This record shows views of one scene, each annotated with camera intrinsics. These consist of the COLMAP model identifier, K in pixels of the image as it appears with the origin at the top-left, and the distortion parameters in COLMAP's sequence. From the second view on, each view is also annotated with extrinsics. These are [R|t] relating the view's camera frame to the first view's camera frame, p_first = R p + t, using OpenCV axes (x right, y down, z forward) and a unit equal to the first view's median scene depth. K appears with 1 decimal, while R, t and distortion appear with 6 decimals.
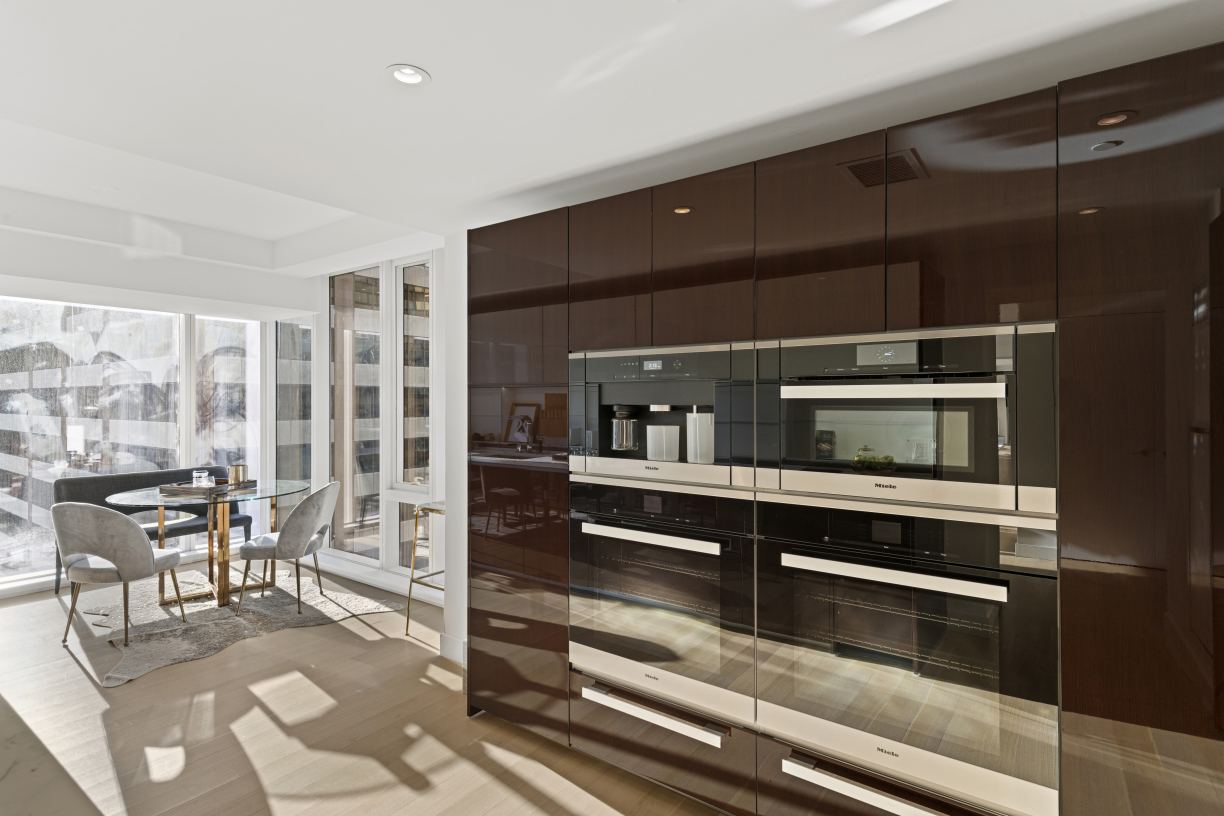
lens RADIAL K [[615.1, 0, 614.1], [0, 615.1, 403.1], [0, 0, 1]] dist [-0.001366, -0.000243]
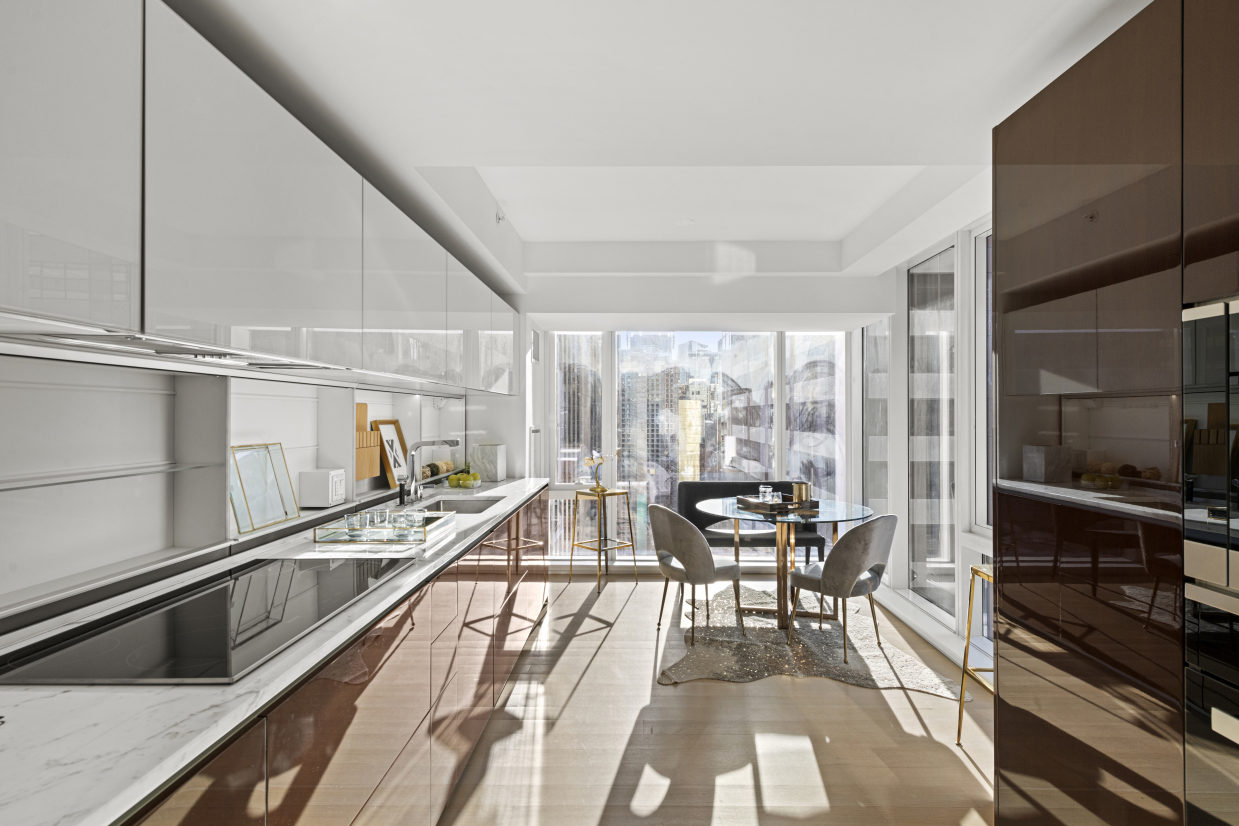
lens RADIAL K [[643.3, 0, 622.3], [0, 643.3, 413.1], [0, 0, 1]] dist [0.013474, -0.001033]
pose [[0.588938, -0.000859, -0.808178, 0.034618], [-0.005968, 0.999968, -0.005413, -0.000593], [0.808156, 0.008011, 0.588913, 0.207451]]
